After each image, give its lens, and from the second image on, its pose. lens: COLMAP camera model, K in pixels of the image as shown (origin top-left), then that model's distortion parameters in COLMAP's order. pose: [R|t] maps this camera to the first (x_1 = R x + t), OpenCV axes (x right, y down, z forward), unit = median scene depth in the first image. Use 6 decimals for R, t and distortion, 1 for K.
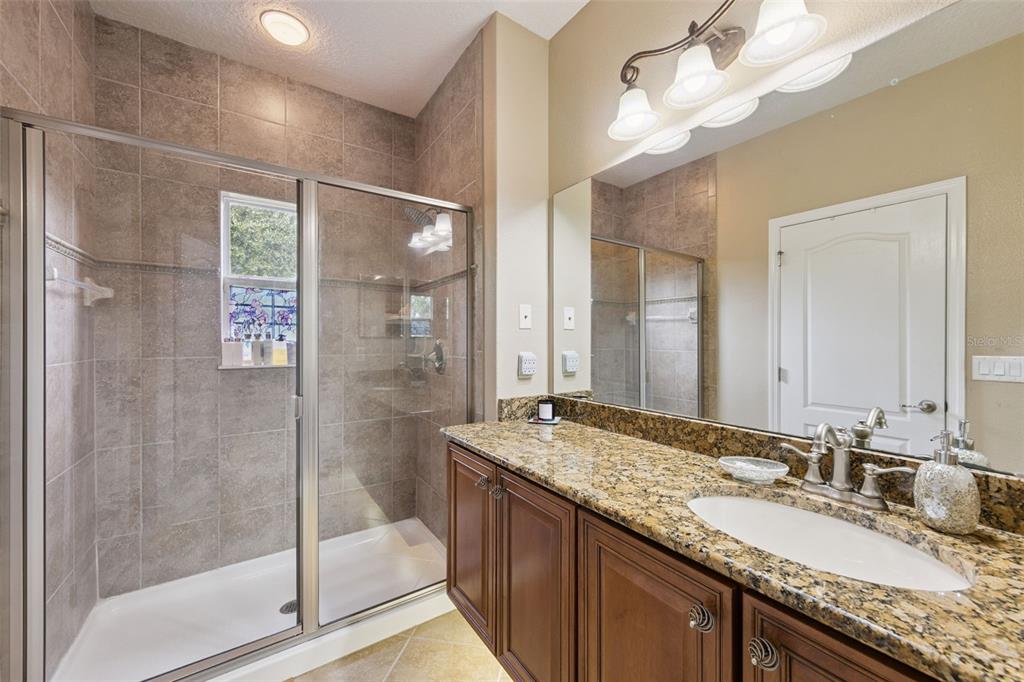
lens RADIAL K [[394.4, 0, 510.6], [0, 394.4, 339.8], [0, 0, 1]] dist [-0.001568, -0.000066]
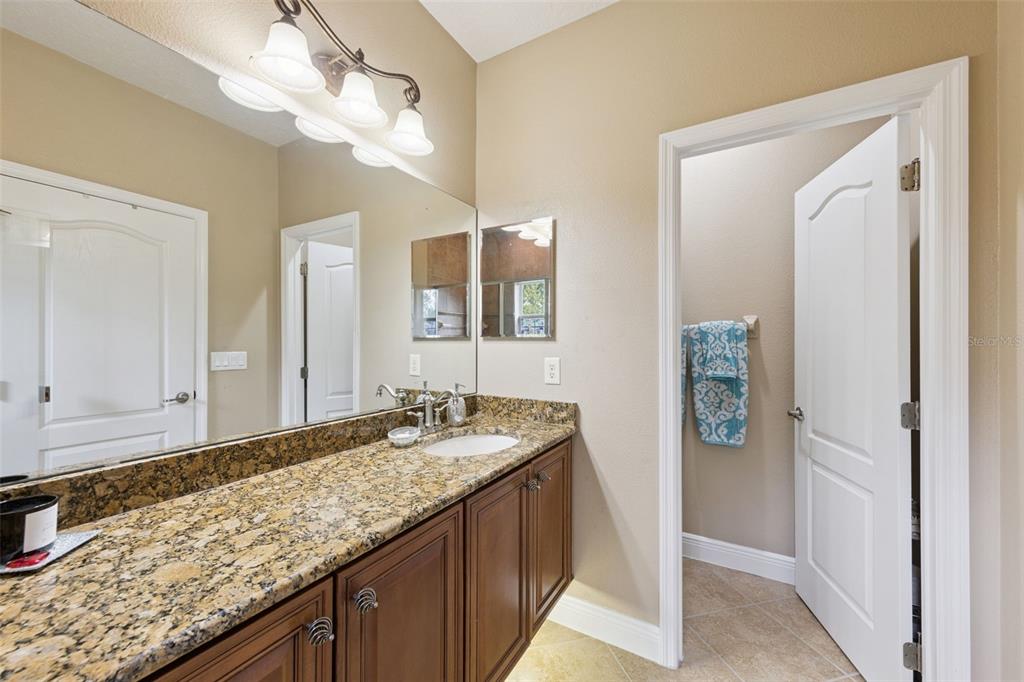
lens RADIAL K [[394.4, 0, 512.7], [0, 394.4, 339.5], [0, 0, 1]] dist [-0.001568, -0.000066]
pose [[-0.441603, -0.004713, 0.897198, -0.695851], [-0.005265, 0.999983, 0.002661, -0.016597], [-0.897195, -0.003548, -0.441620, 1.099895]]
